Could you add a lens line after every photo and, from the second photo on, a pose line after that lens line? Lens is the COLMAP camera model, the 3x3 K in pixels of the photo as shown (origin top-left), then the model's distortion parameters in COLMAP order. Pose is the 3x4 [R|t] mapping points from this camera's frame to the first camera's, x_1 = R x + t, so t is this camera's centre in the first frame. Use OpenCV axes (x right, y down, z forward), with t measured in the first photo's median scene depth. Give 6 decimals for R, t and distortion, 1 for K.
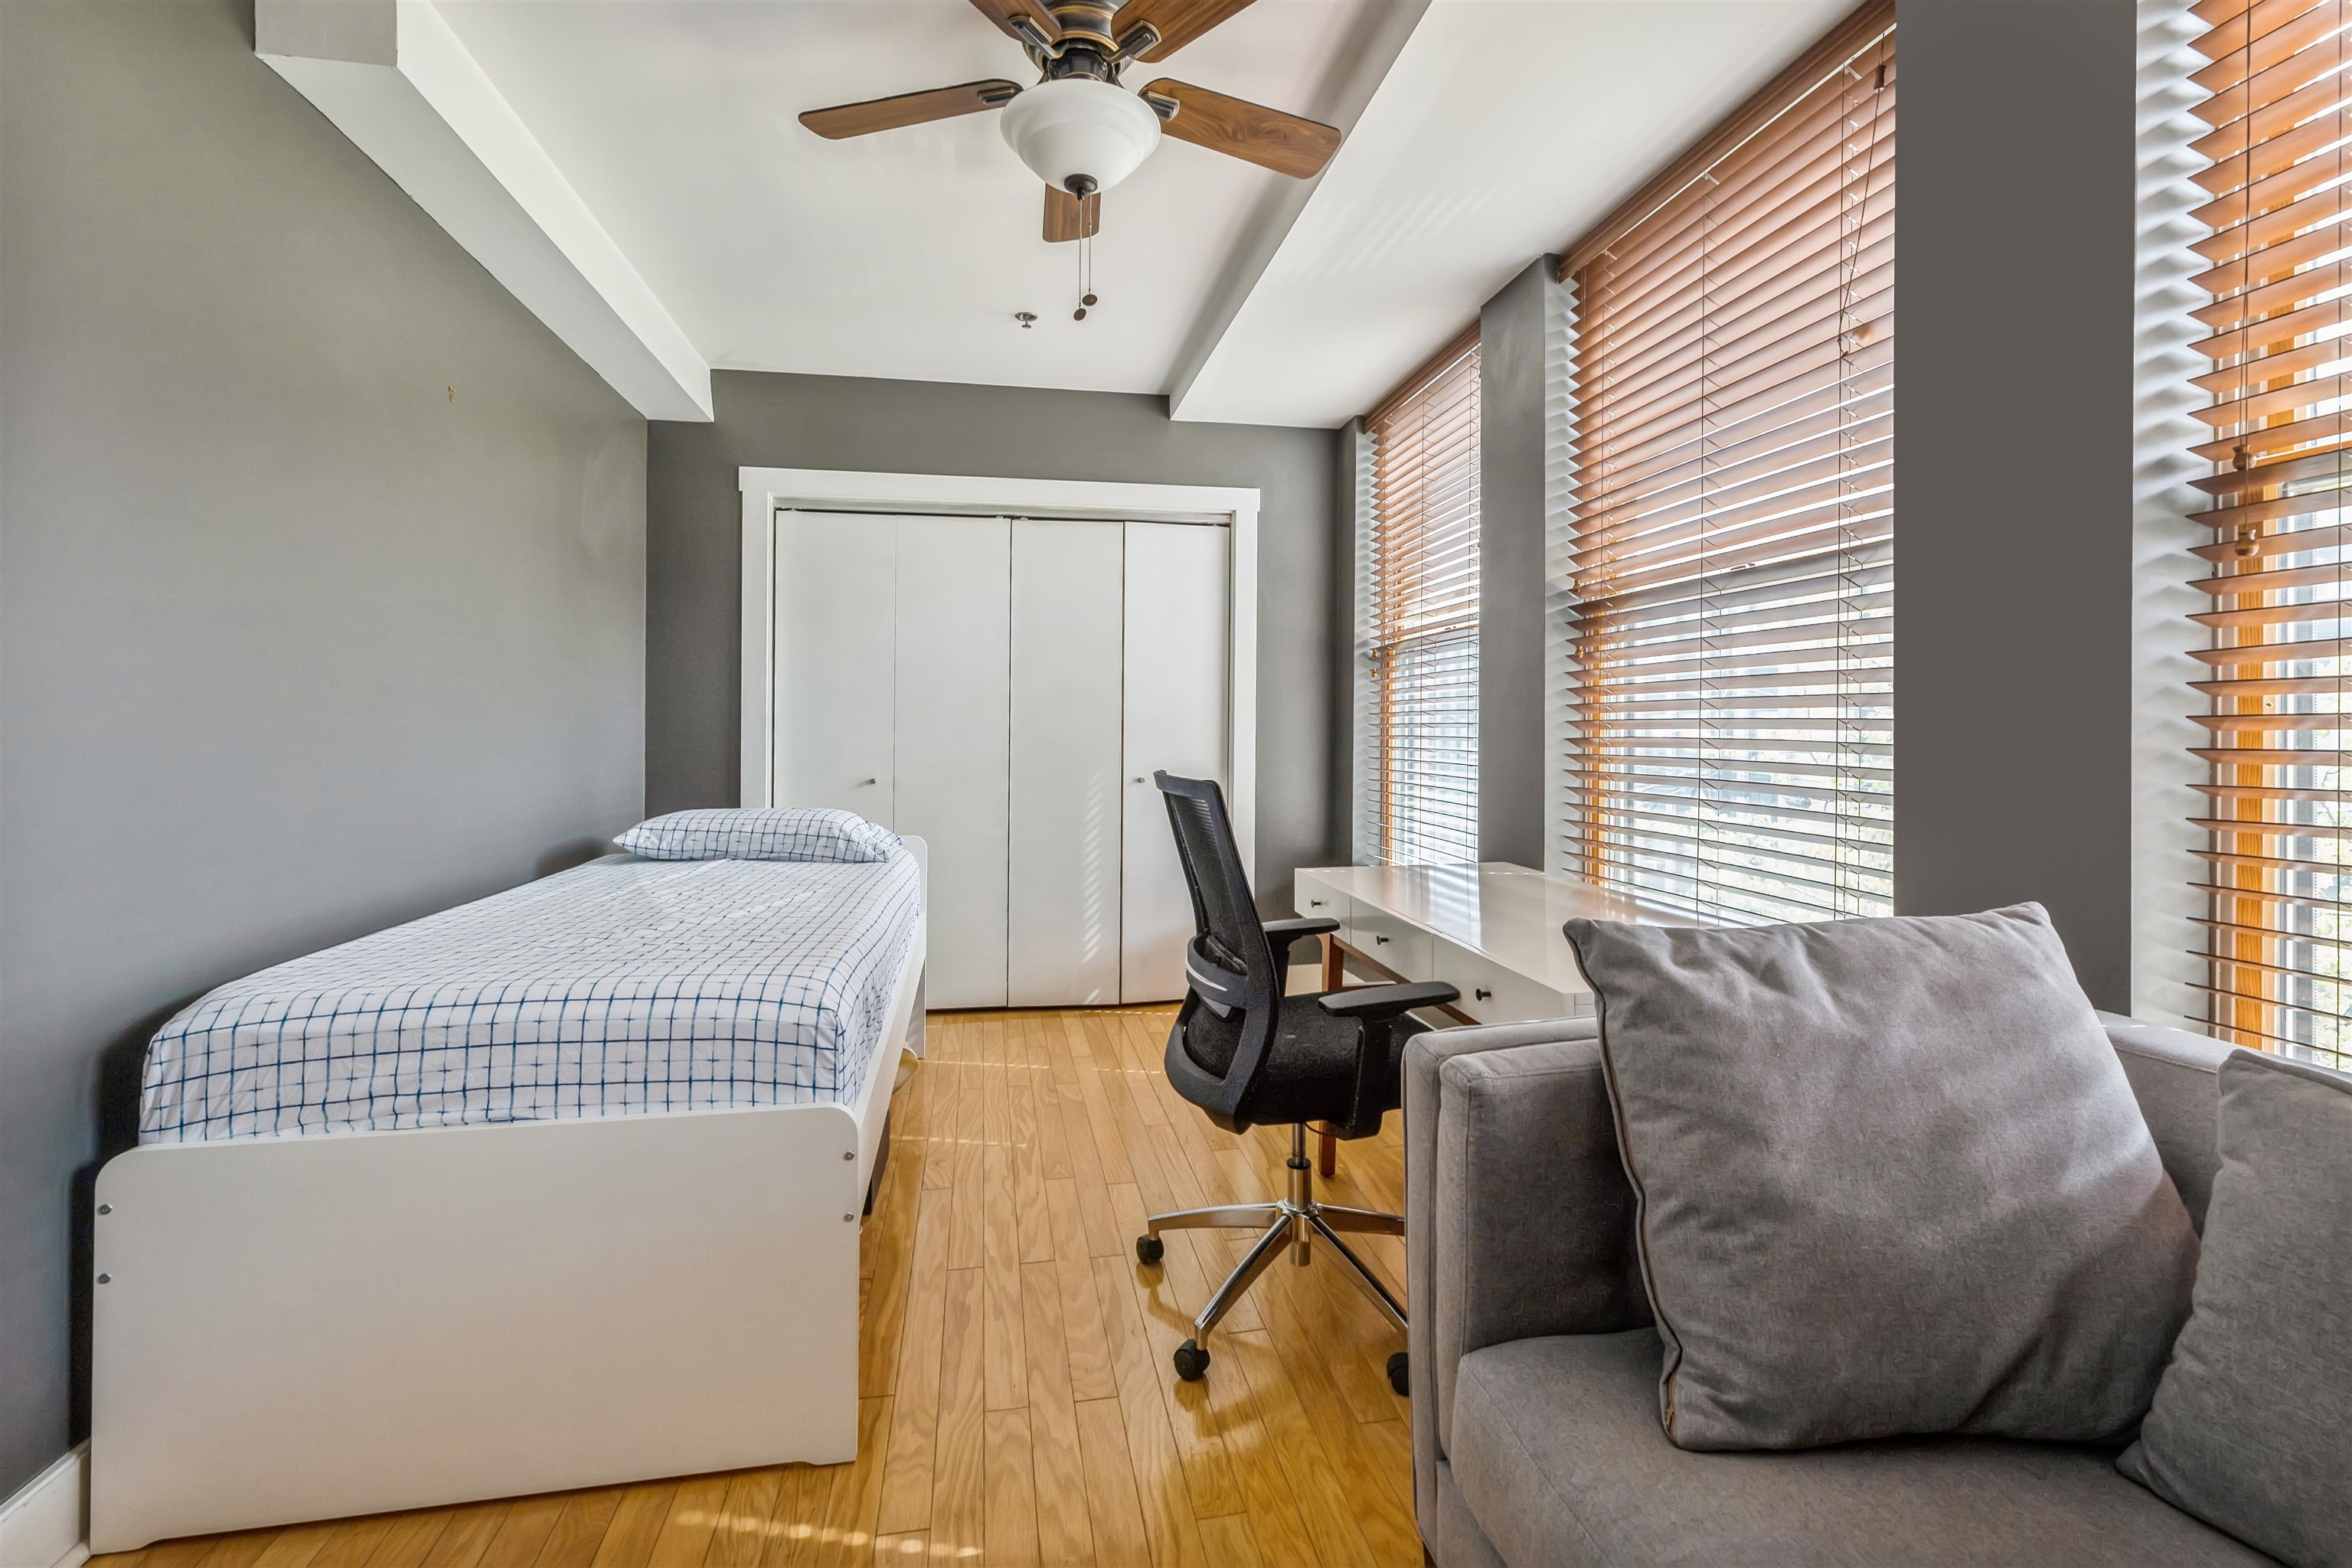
lens RADIAL K [[950.7, 0, 1184.6], [0, 950.7, 730.6], [0, 0, 1]] dist [-0.000711, -0.000642]
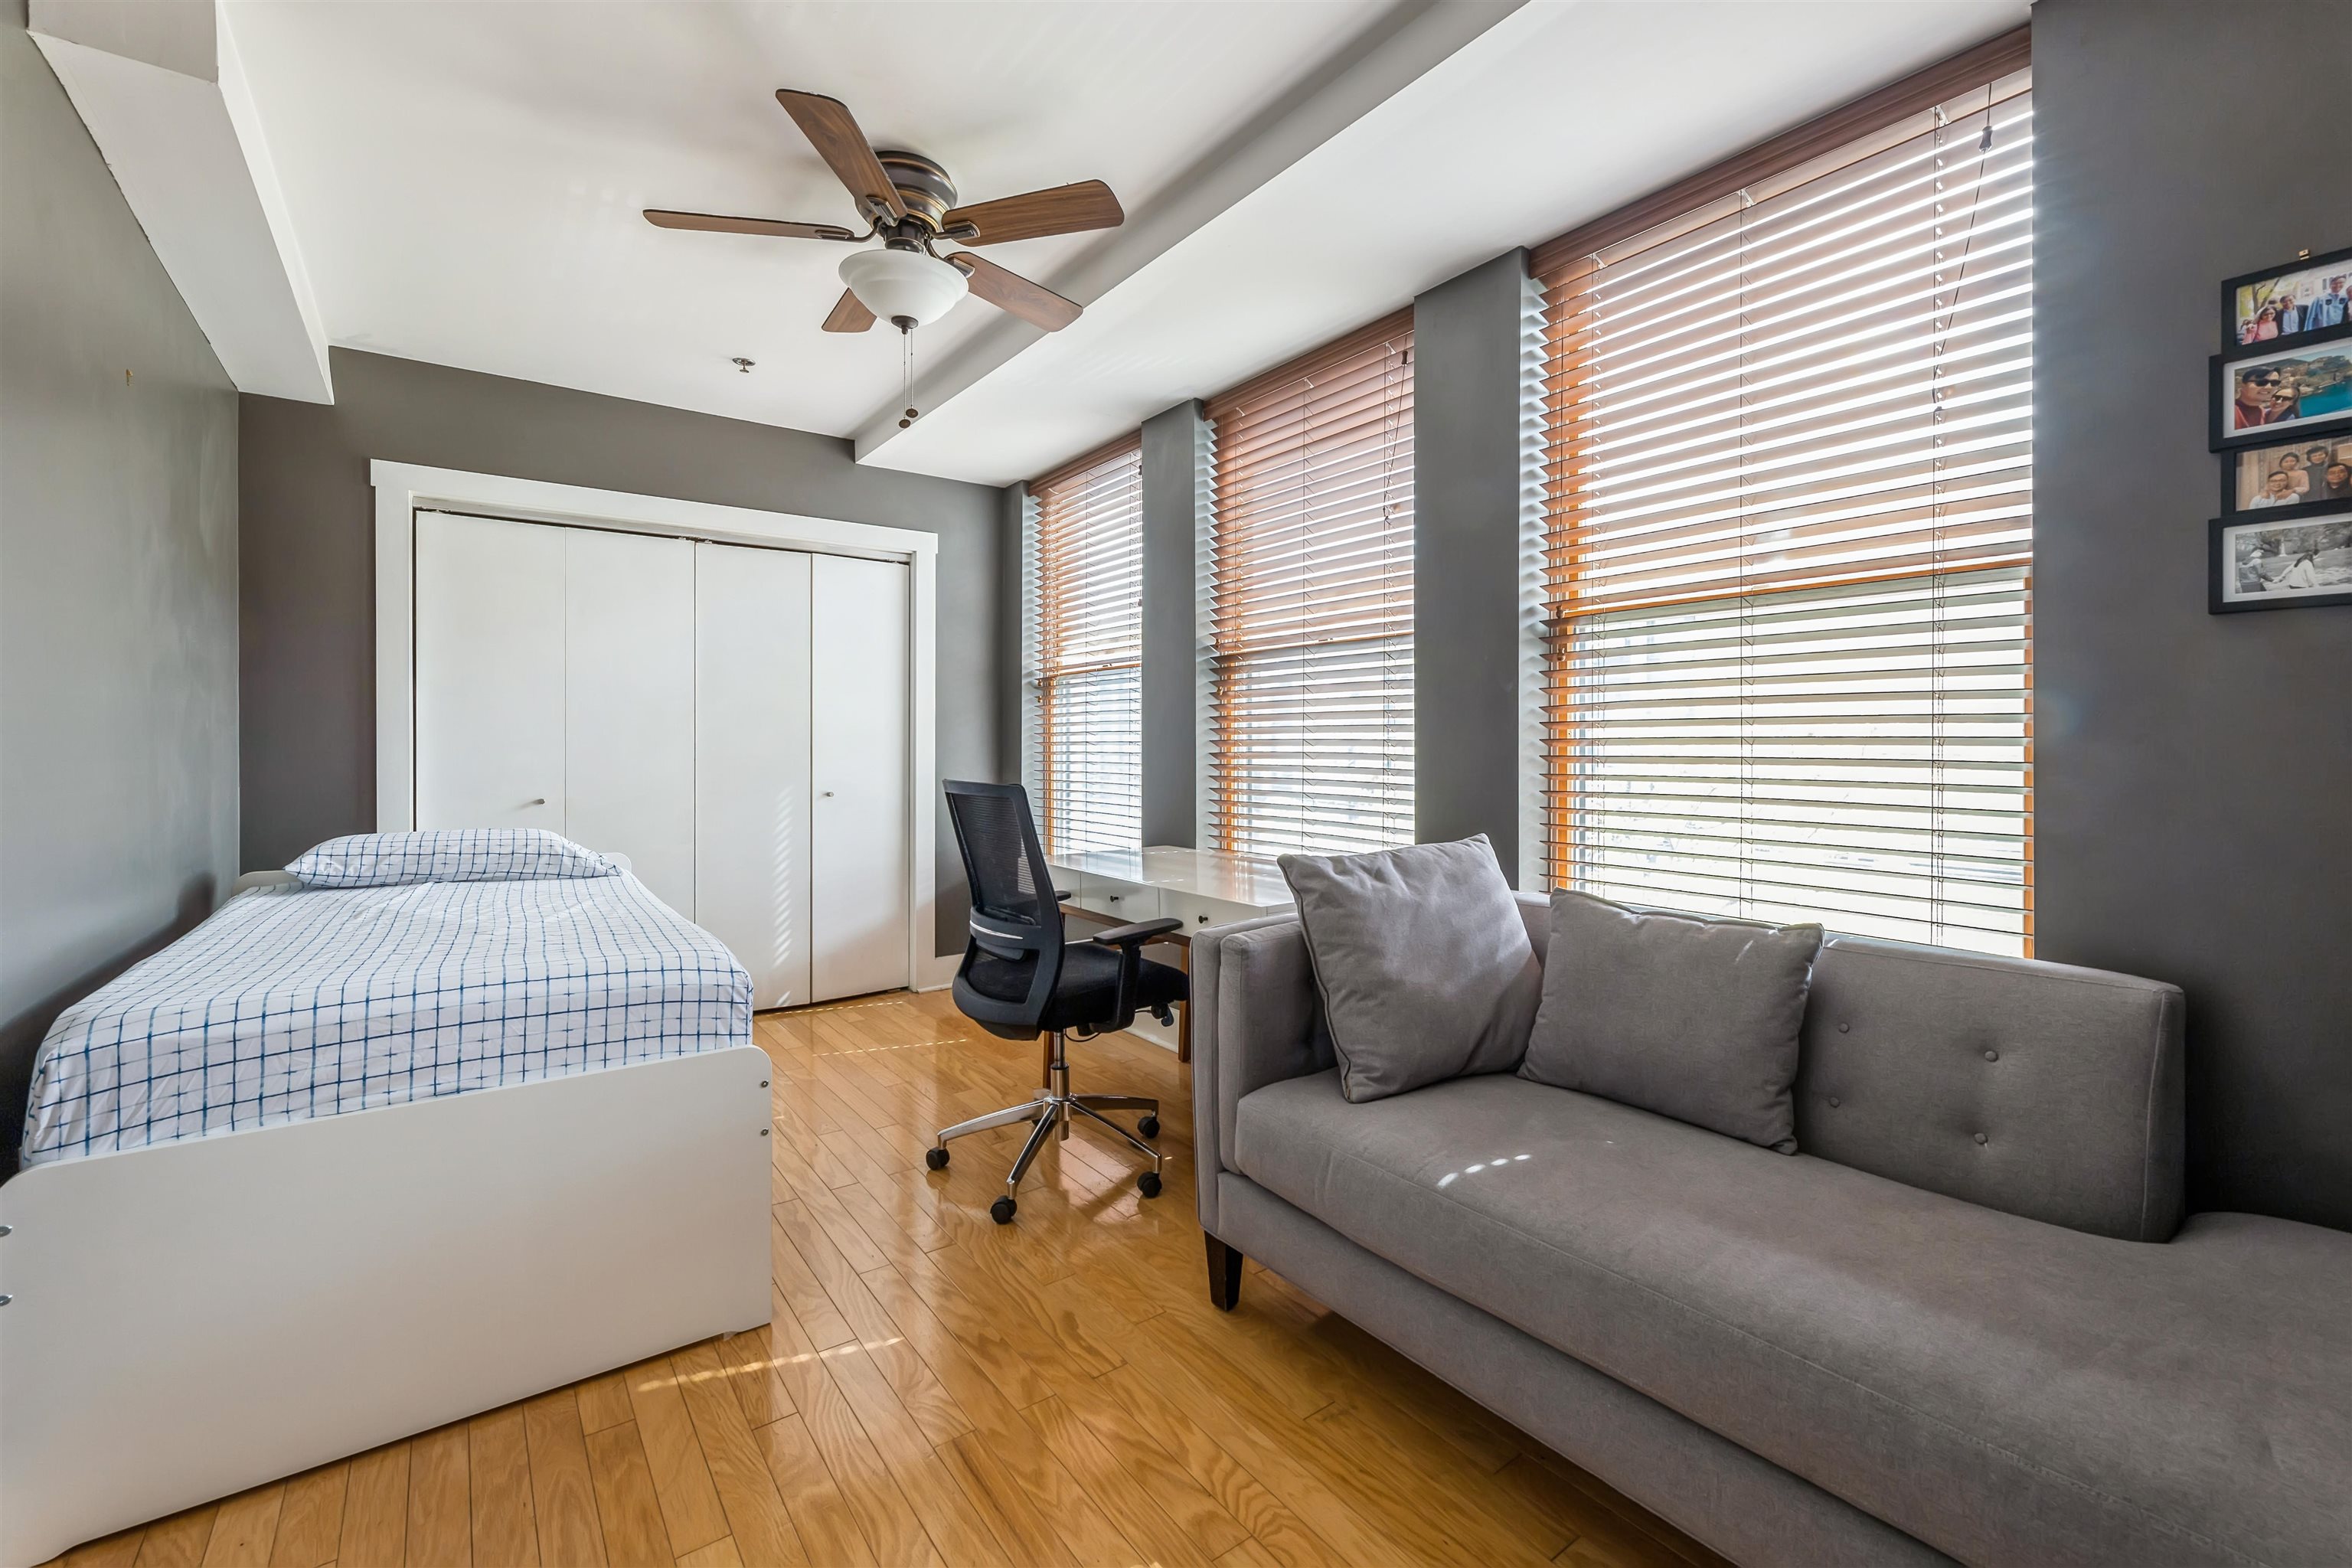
lens RADIAL K [[982.9, 0, 1177.6], [0, 982.9, 749.0], [0, 0, 1]] dist [0.000036, -0.000068]
pose [[0.897427, -0.002842, 0.441153, -0.459760], [0.002374, 0.999996, 0.001613, -0.000006], [-0.441156, -0.000400, 0.897431, -0.442443]]
